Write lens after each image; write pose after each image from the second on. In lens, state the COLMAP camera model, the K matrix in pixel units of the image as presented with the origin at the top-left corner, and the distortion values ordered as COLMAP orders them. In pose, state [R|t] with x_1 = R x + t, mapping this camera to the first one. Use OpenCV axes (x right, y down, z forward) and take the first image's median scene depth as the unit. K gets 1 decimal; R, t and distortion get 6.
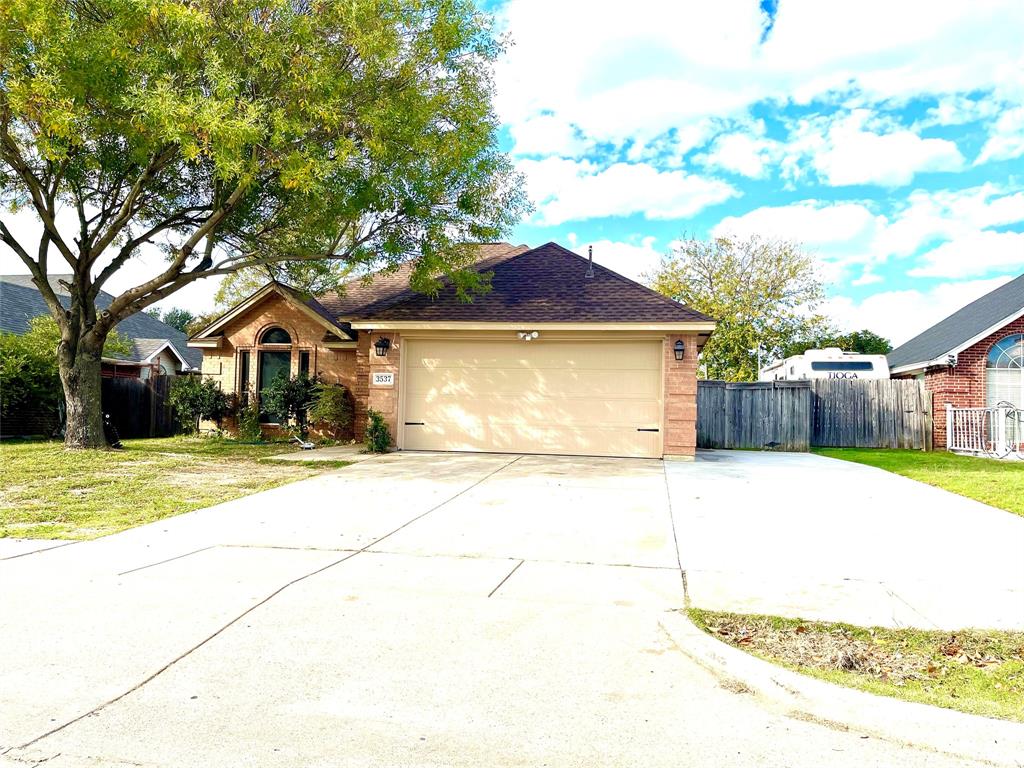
lens RADIAL K [[771.6, 0, 512.0], [0, 771.6, 384.0], [0, 0, 1]] dist [0.085556, -0.104644]
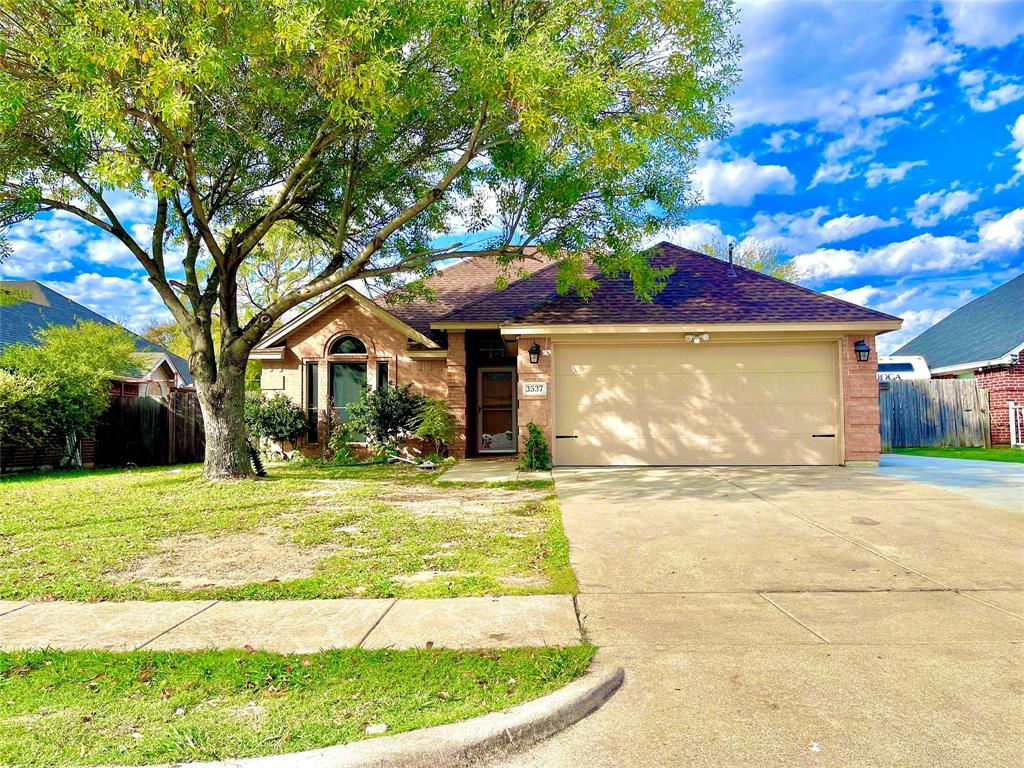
lens RADIAL K [[754.7, 0, 511.2], [0, 754.7, 360.4], [0, 0, 1]] dist [0.104559, 0.000794]
pose [[0.985640, -0.017365, 0.167966, -0.266558], [0.024912, 0.998767, -0.042932, -0.000889], [-0.167013, 0.046500, 0.984858, 0.089855]]
